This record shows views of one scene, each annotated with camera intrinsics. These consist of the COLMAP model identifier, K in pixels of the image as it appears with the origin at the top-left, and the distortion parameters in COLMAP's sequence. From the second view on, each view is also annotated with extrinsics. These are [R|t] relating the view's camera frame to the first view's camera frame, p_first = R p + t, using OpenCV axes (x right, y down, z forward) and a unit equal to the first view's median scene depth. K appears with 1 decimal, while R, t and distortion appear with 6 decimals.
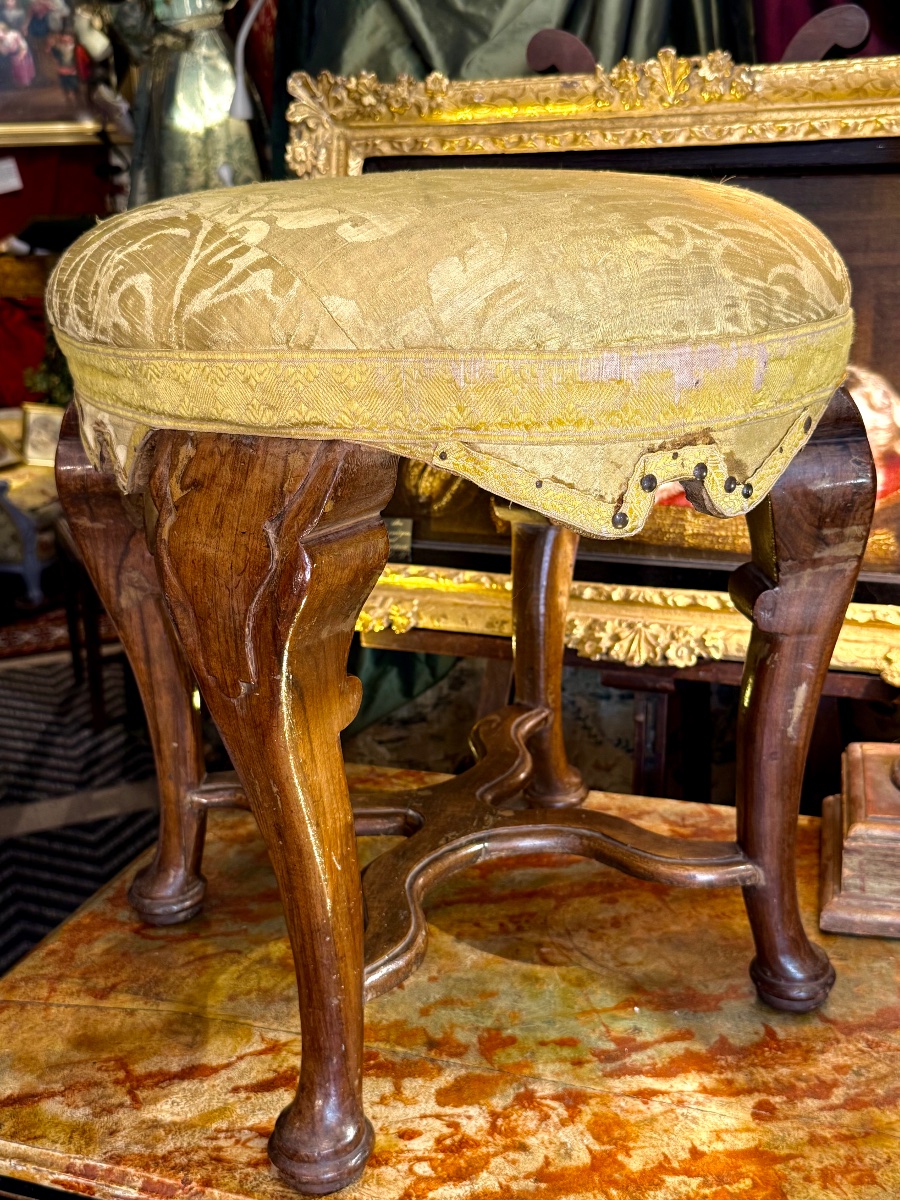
lens RADIAL K [[1384.1, 0, 412.0], [0, 1384.1, 603.8], [0, 0, 1]] dist [0.081440, 0.000000]
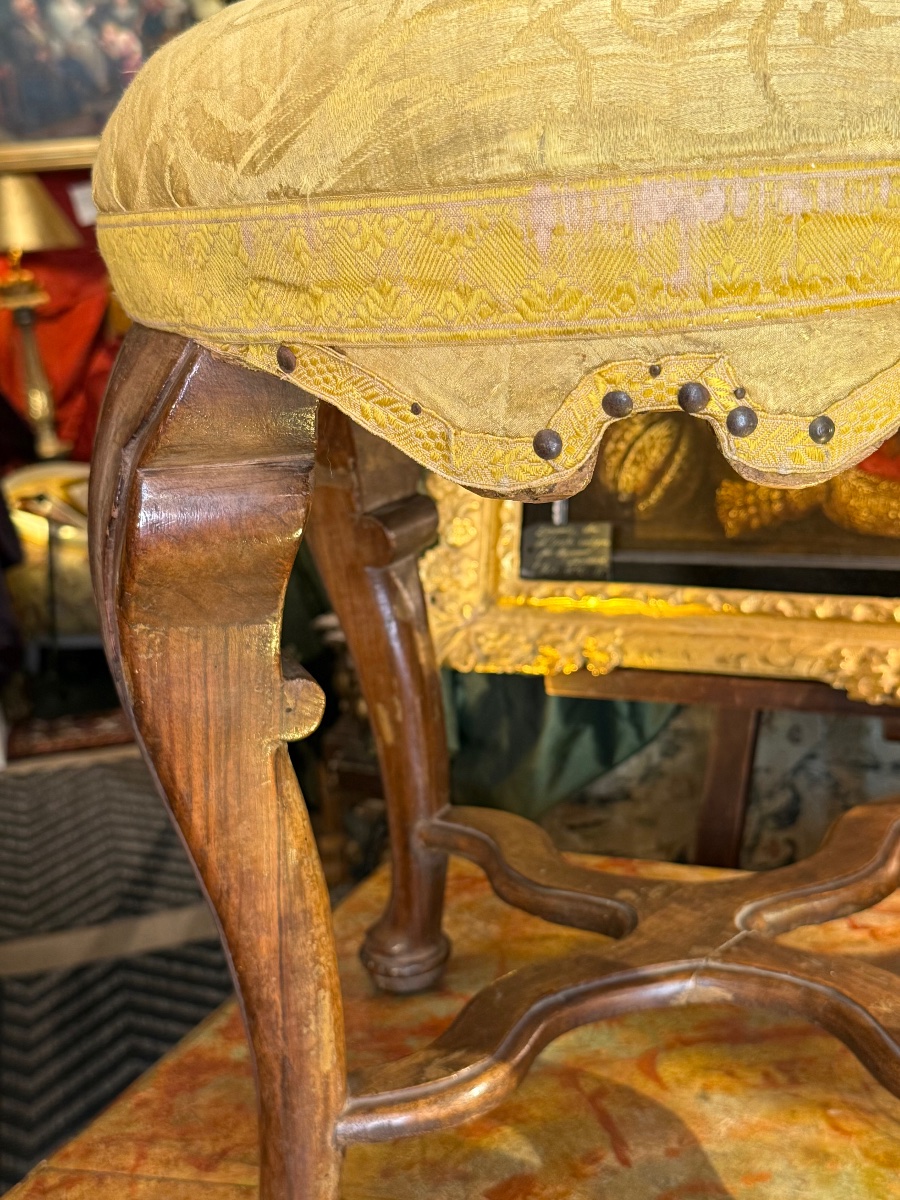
lens RADIAL K [[1612.9, 0, 389.9], [0, 1612.9, 598.5], [0, 0, 1]] dist [0.126071, 0.000000]
pose [[0.992070, -0.026537, -0.122855, -0.012225], [0.019800, 0.998249, -0.055732, 0.027083], [0.124119, 0.052858, 0.990859, 0.115344]]
